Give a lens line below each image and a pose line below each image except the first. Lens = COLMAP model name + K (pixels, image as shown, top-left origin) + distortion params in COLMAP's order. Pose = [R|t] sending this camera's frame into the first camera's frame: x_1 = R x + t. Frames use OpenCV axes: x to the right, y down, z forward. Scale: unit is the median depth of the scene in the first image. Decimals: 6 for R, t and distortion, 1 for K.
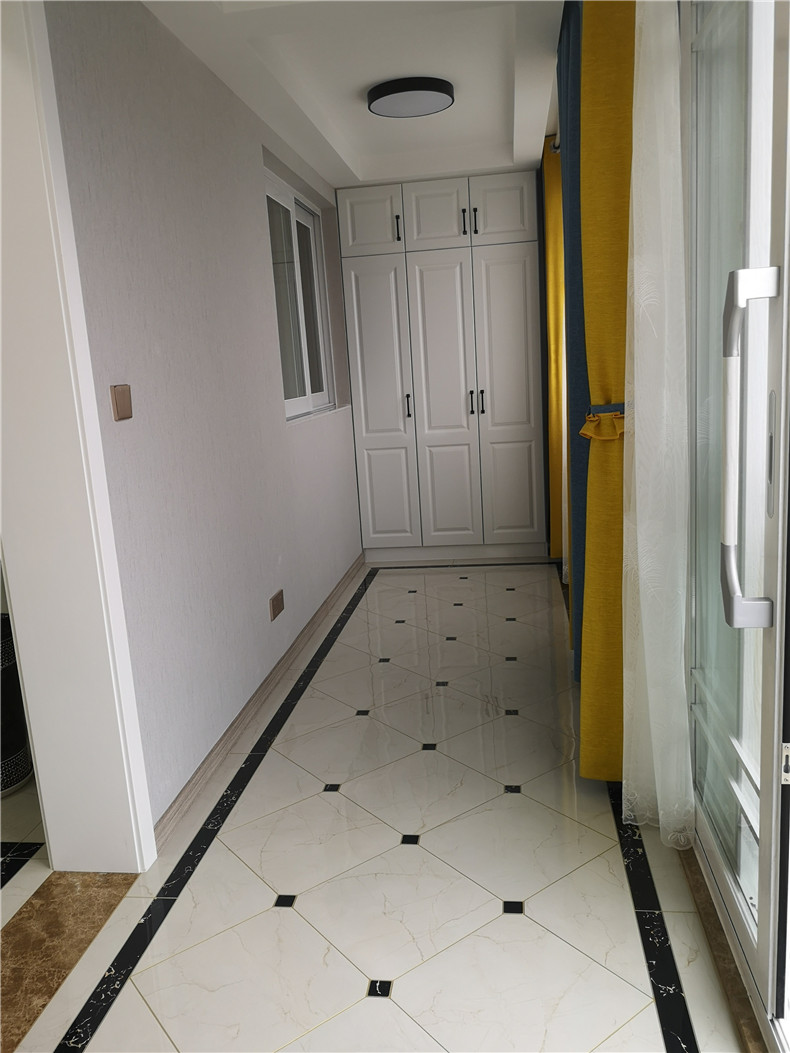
lens RADIAL K [[834.3, 0, 395.2], [0, 834.3, 528.4], [0, 0, 1]] dist [-0.003223, -0.008031]
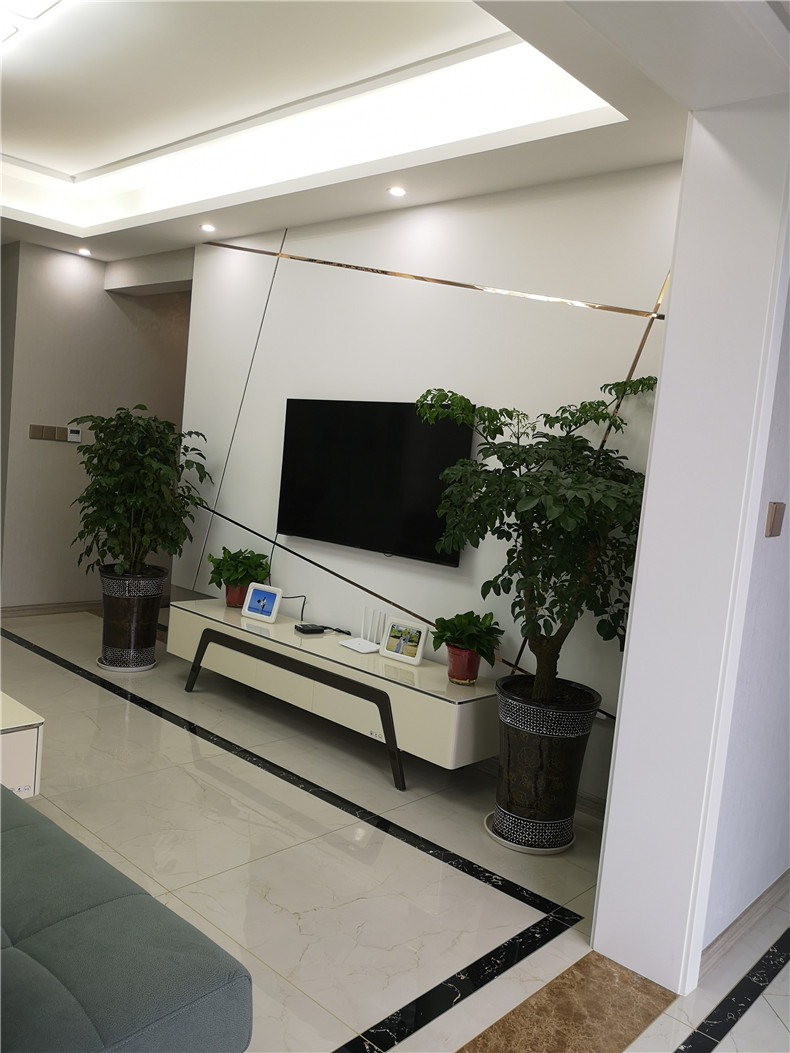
lens RADIAL K [[834.3, 0, 395.5], [0, 834.3, 524.5], [0, 0, 1]] dist [-0.003223, -0.008031]
pose [[0.808866, 0.190014, -0.556445, -0.142351], [-0.255669, 0.965859, -0.041828, 0.012950], [0.529500, 0.176099, 0.829831, -0.068730]]
